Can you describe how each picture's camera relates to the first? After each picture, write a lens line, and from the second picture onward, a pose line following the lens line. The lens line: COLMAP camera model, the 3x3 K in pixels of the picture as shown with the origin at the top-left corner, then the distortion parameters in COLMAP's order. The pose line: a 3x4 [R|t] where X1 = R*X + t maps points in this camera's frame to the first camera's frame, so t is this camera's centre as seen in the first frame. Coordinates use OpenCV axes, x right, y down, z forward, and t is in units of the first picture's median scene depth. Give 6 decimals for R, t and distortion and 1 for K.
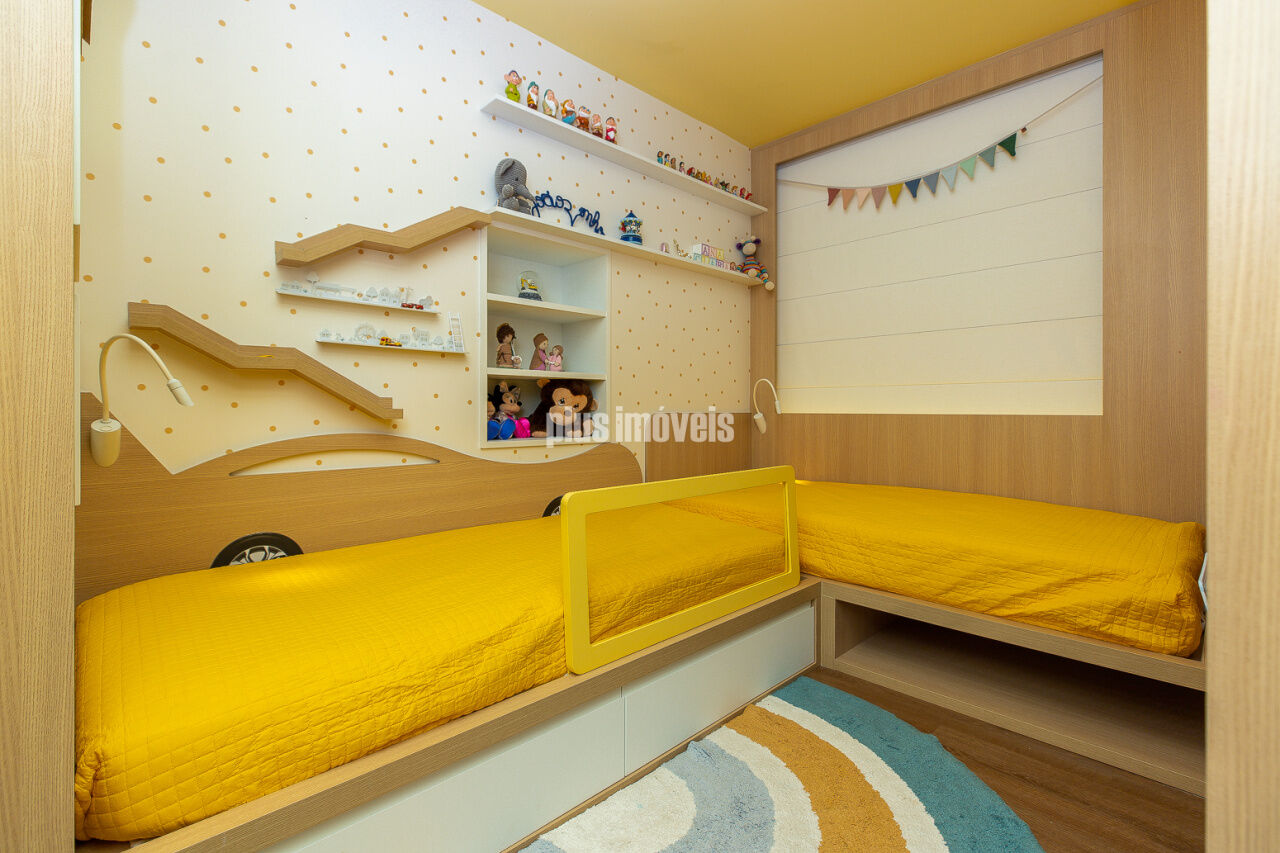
lens RADIAL K [[591.2, 0, 630.5], [0, 591.2, 408.8], [0, 0, 1]] dist [-0.002170, 0.000099]
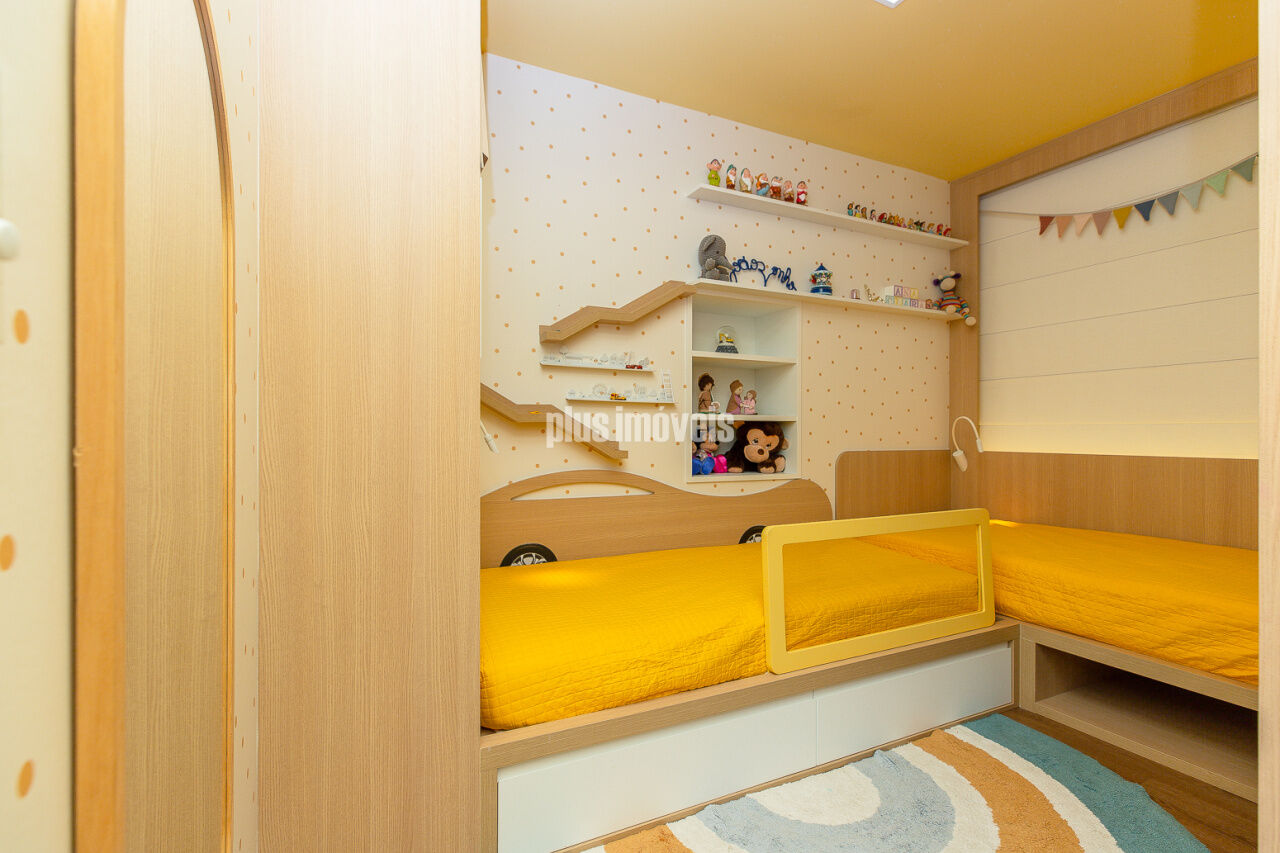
lens RADIAL K [[591.2, 0, 617.1], [0, 591.2, 435.3], [0, 0, 1]] dist [-0.002170, 0.000099]
pose [[0.946022, 0.000516, -0.324103, -0.001896], [0.000702, 0.999993, 0.003641, -0.028712], [0.324102, -0.003672, 0.946015, -0.146770]]
